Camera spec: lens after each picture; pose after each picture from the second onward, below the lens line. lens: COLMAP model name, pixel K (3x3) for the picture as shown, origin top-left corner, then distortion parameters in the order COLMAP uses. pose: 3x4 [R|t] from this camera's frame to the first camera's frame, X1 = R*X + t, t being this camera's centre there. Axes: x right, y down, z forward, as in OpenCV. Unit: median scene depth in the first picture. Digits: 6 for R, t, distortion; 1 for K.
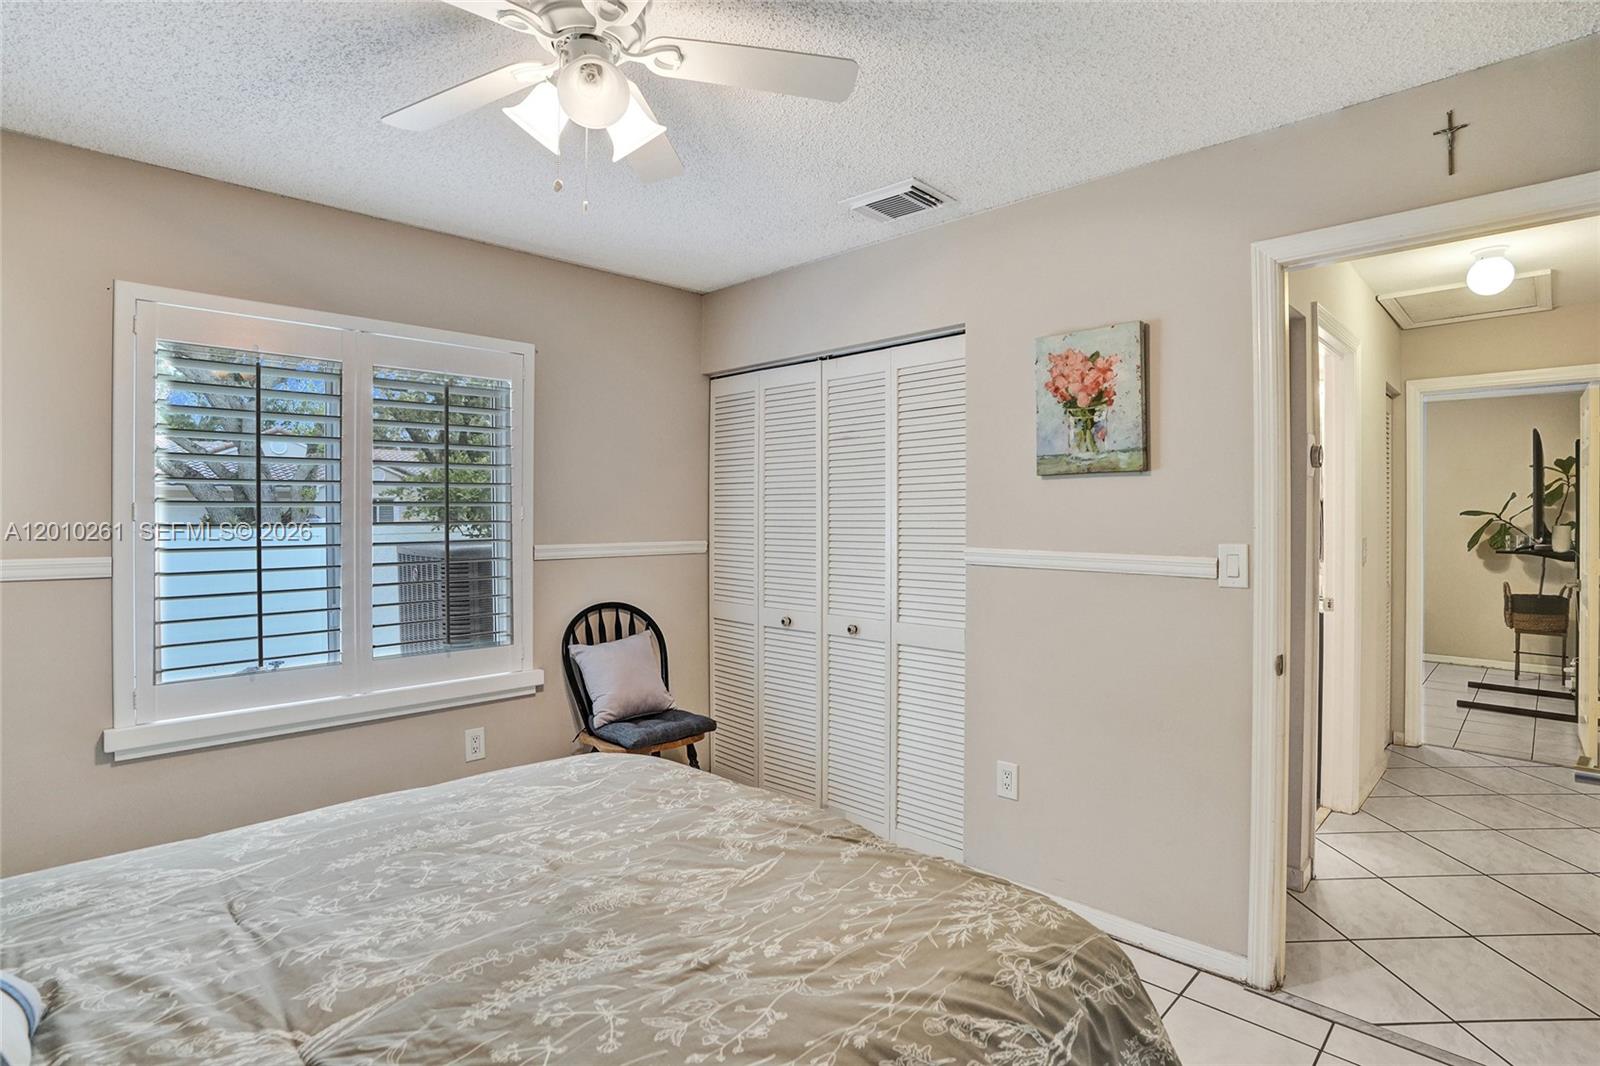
lens RADIAL K [[789.4, 0, 810.9], [0, 789.4, 536.5], [0, 0, 1]] dist [-0.076629, 0.032412]
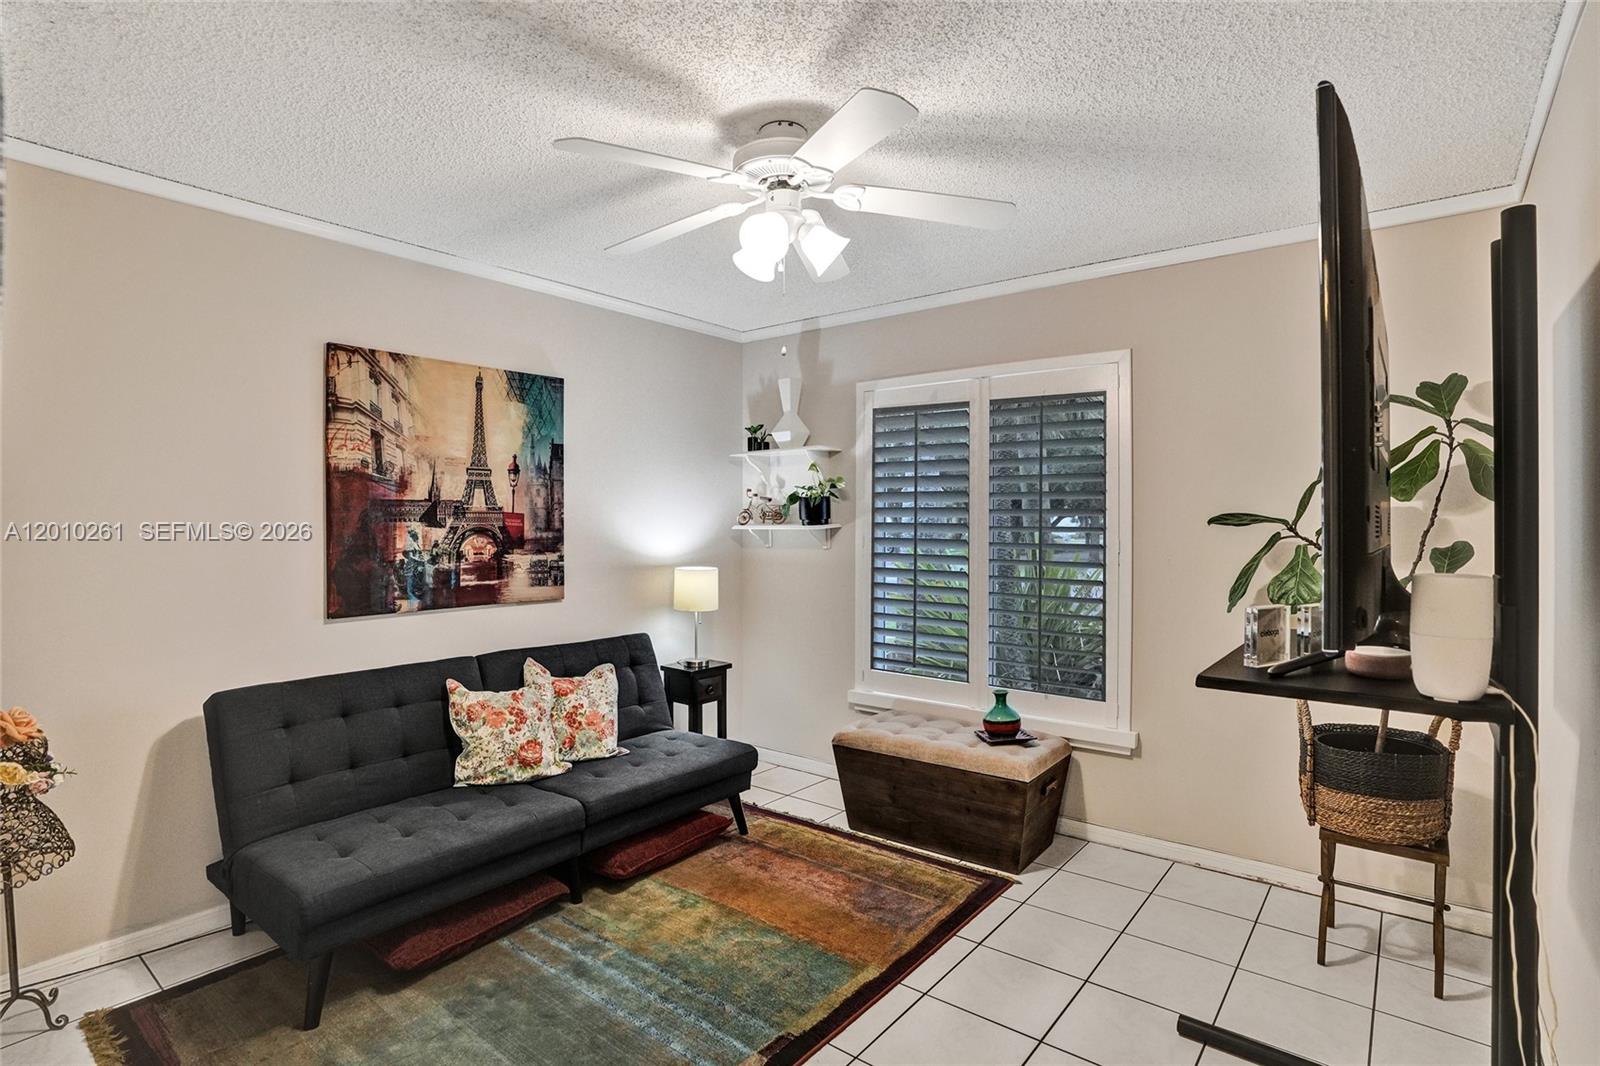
lens RADIAL K [[789.4, 0, 810.9], [0, 789.4, 536.5], [0, 0, 1]] dist [-0.076629, 0.032412]
pose [[0.994200, 0.003207, 0.107502, 0.643076], [-0.002697, 0.999984, -0.004894, -0.019944], [-0.107516, 0.004576, 0.994193, 0.654609]]
